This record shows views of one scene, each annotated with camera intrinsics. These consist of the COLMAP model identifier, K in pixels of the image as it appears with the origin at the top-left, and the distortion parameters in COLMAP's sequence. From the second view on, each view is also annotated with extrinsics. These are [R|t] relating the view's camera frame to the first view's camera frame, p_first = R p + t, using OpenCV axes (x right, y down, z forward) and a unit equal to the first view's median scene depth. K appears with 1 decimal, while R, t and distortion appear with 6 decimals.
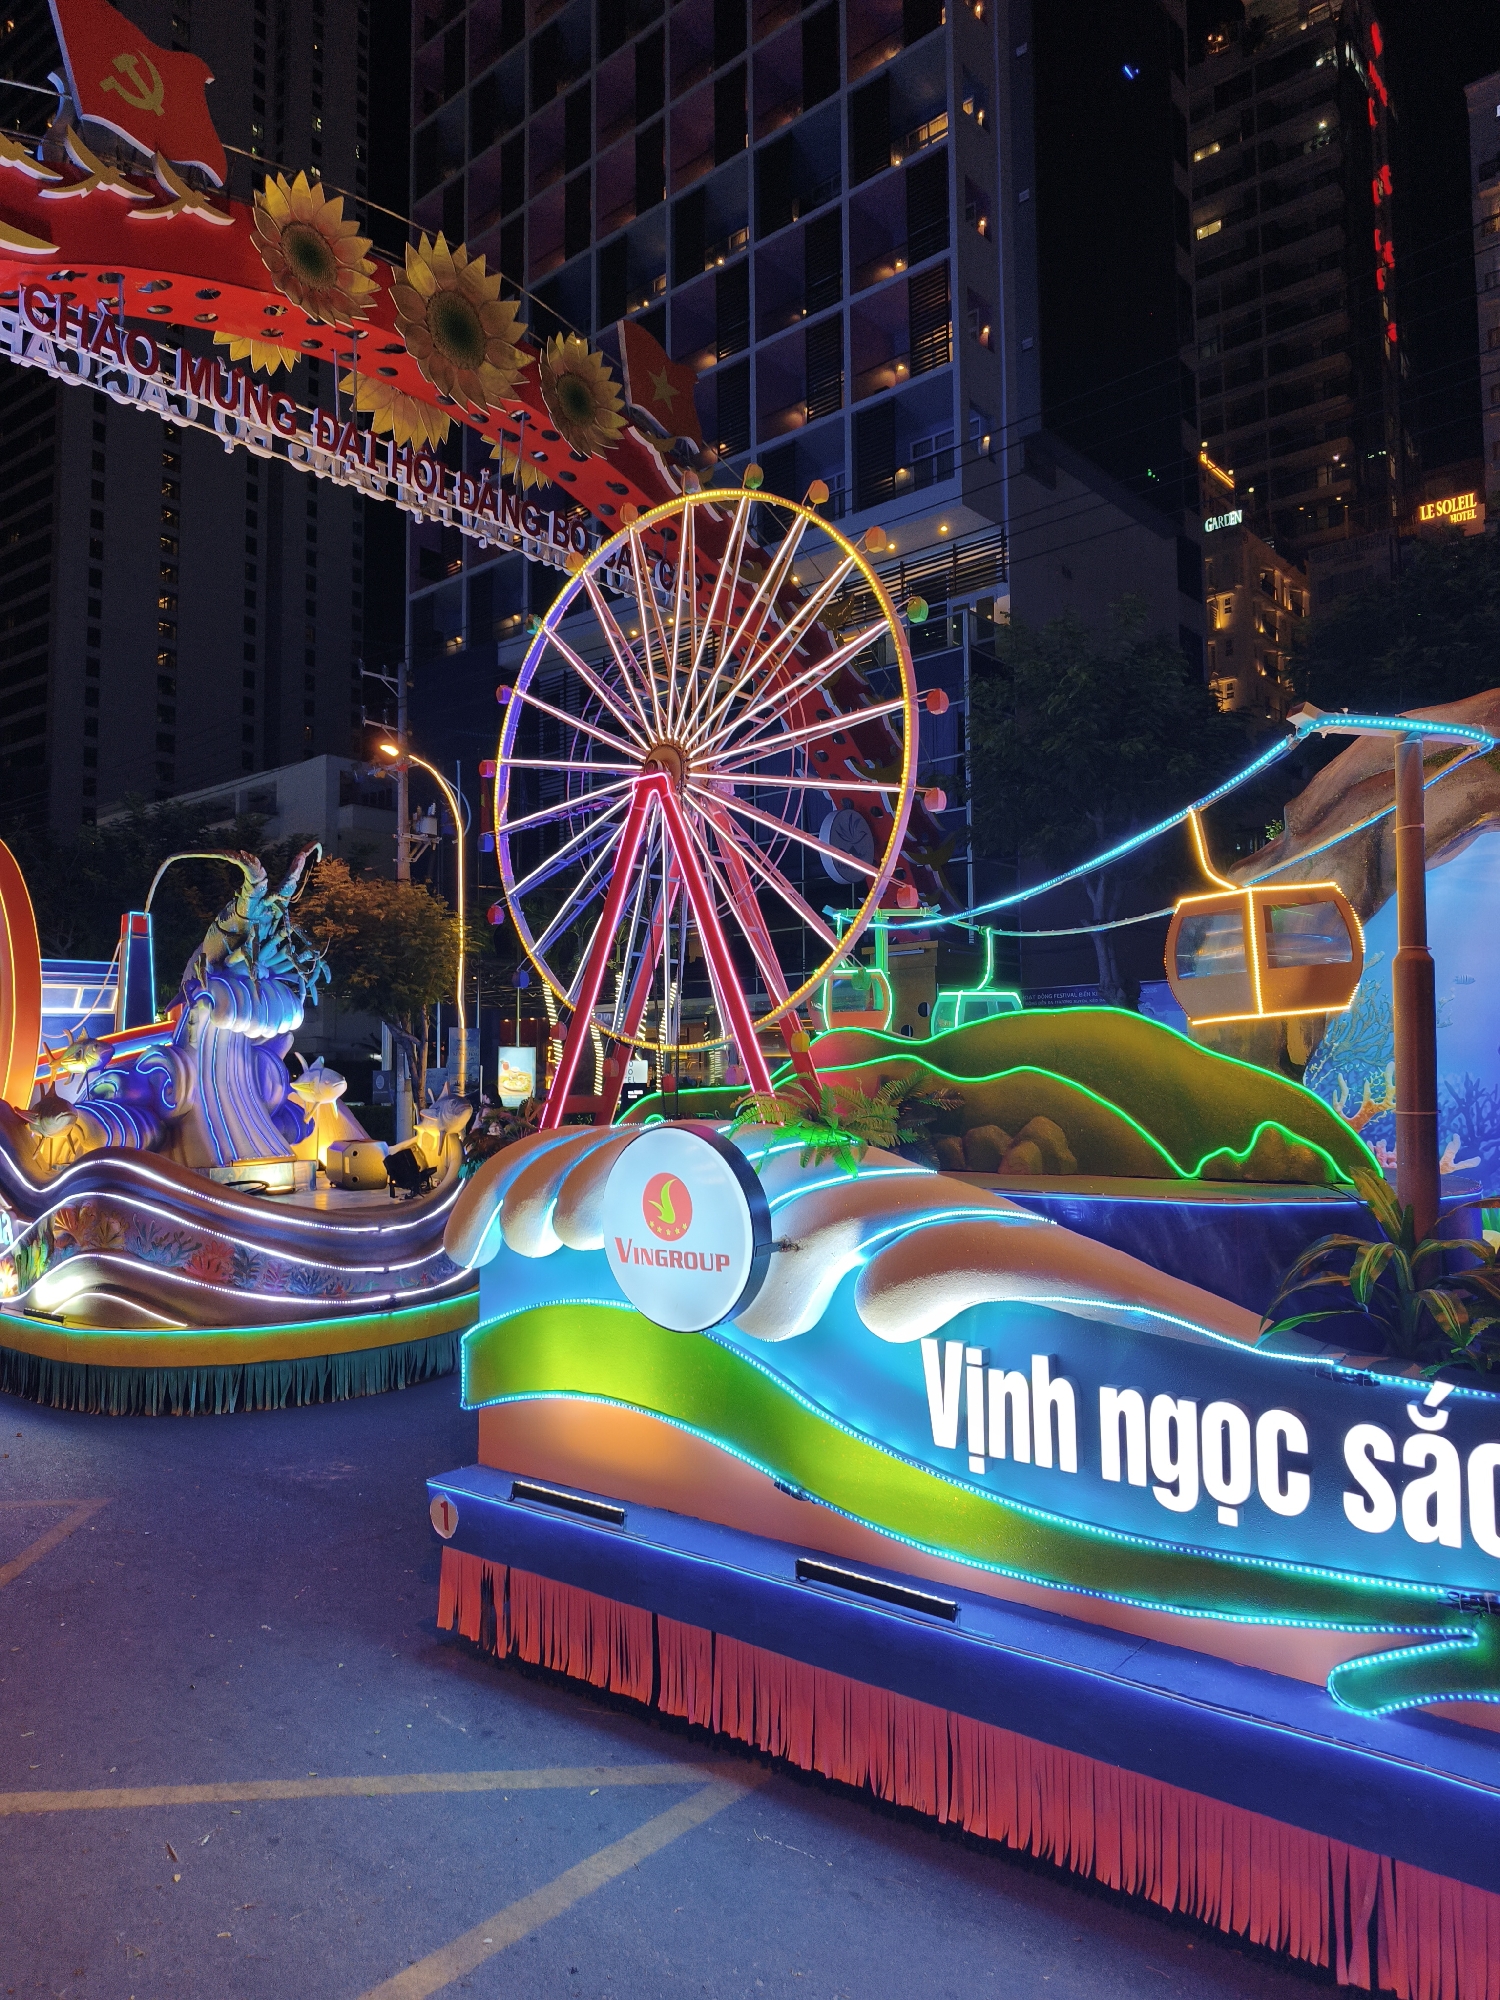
lens RADIAL K [[1364.1, 0, 749.0], [0, 1364.1, 922.7], [0, 0, 1]] dist [0.019911, -0.026743]
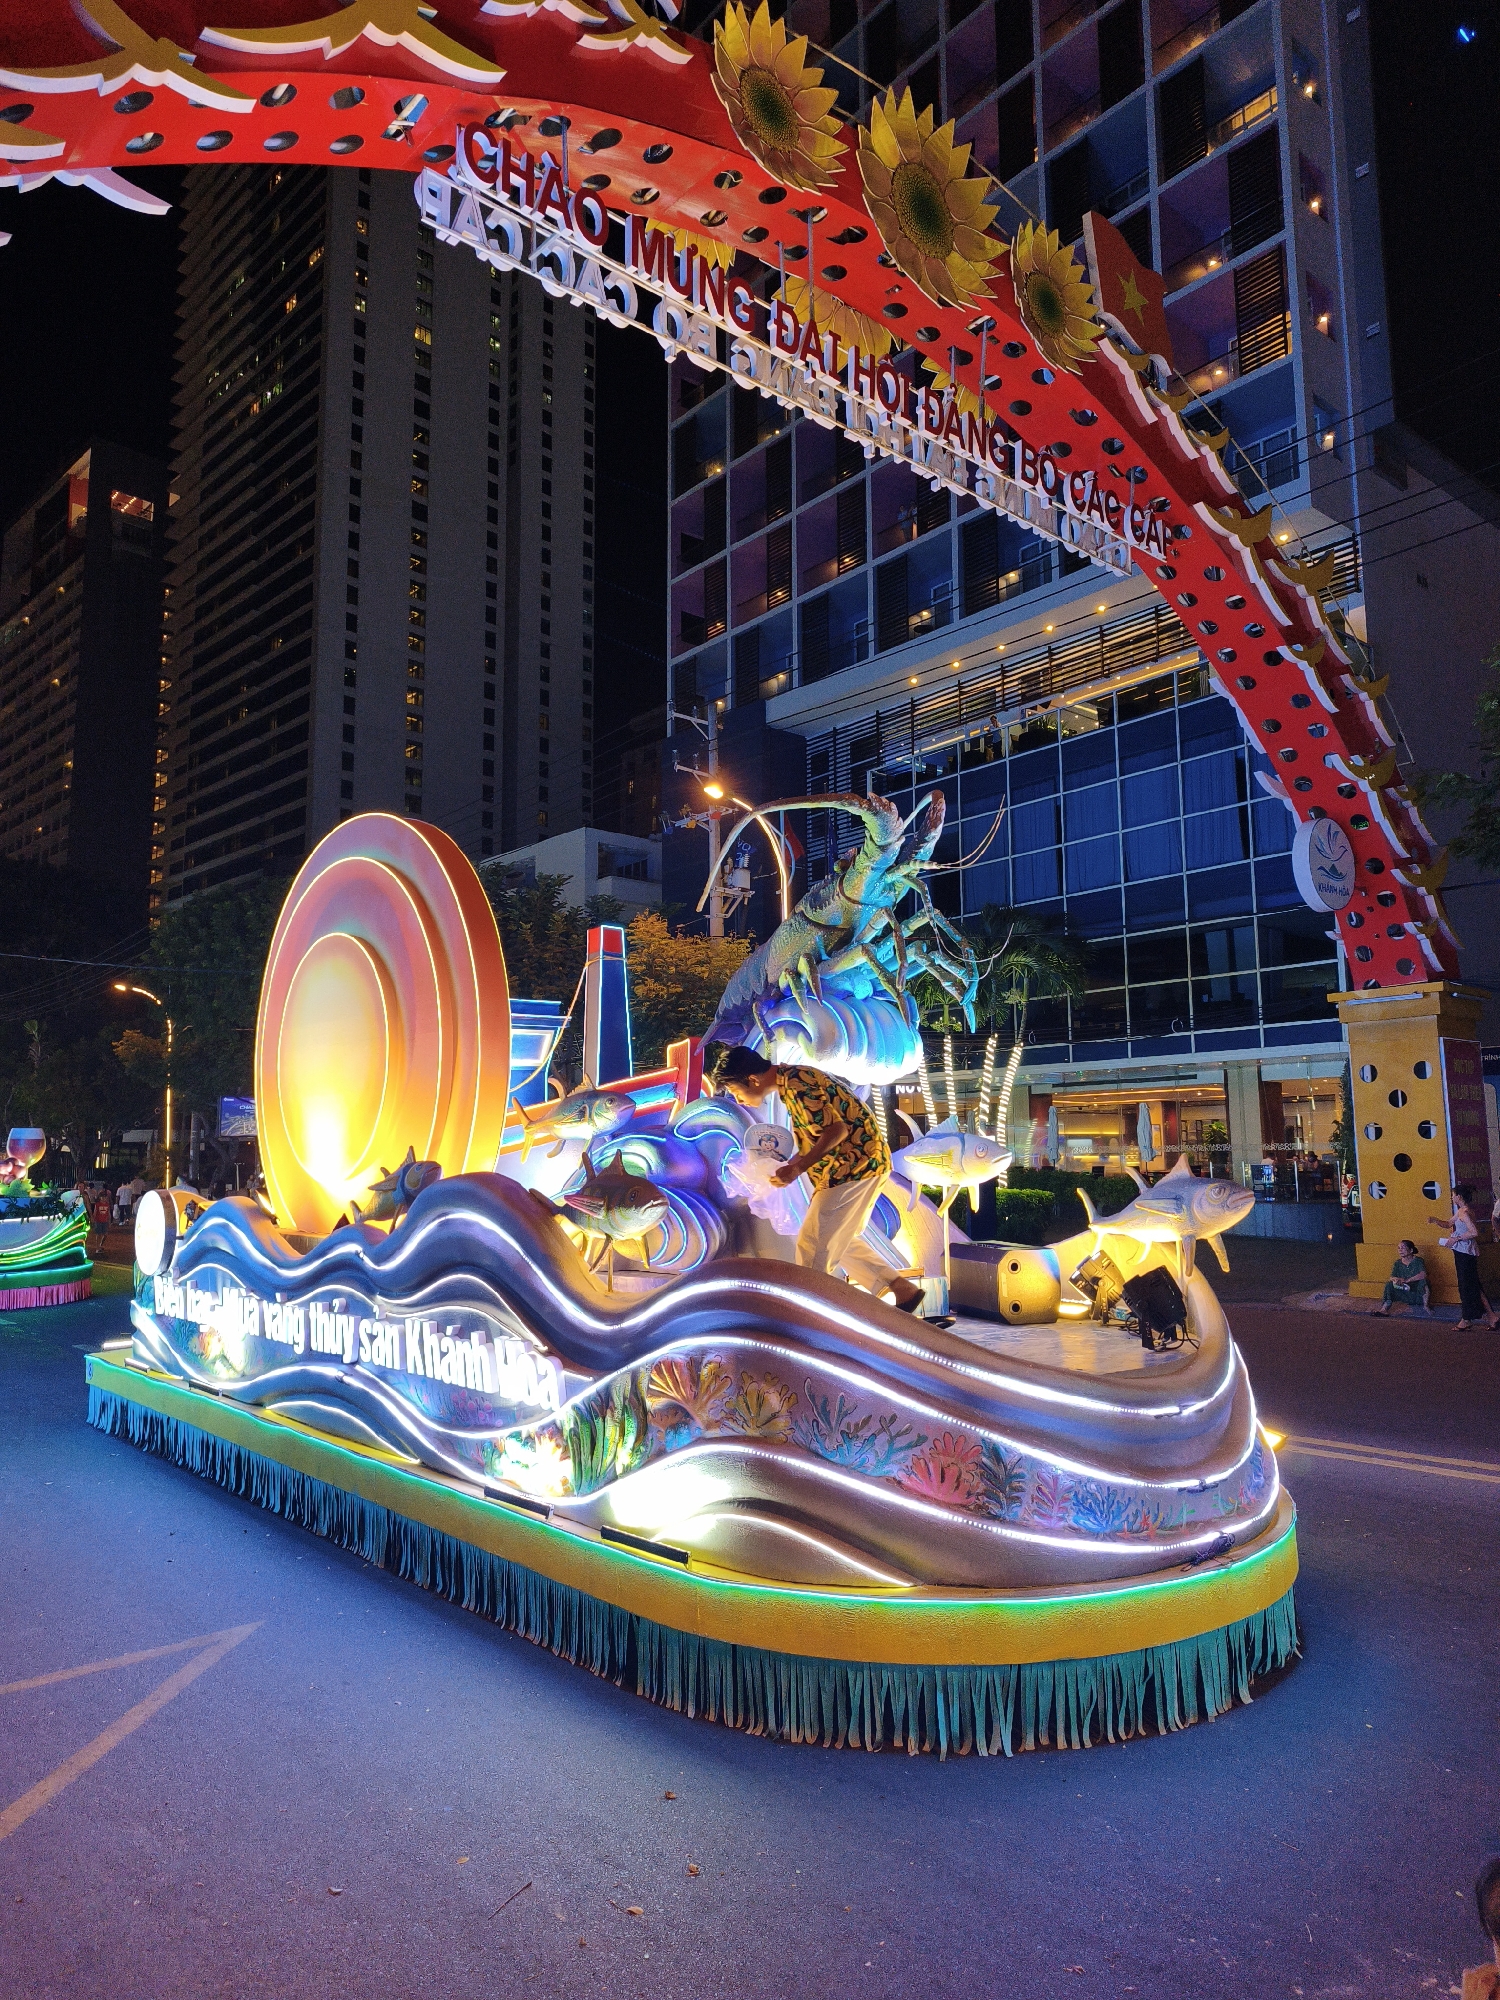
lens RADIAL K [[1364.1, 0, 749.0], [0, 1364.1, 922.7], [0, 0, 1]] dist [0.019911, -0.026743]
pose [[0.987989, -0.022424, -0.152891, -0.204010], [0.013670, 0.998219, -0.058070, 0.028056], [0.153920, 0.055282, 0.986536, 0.221071]]
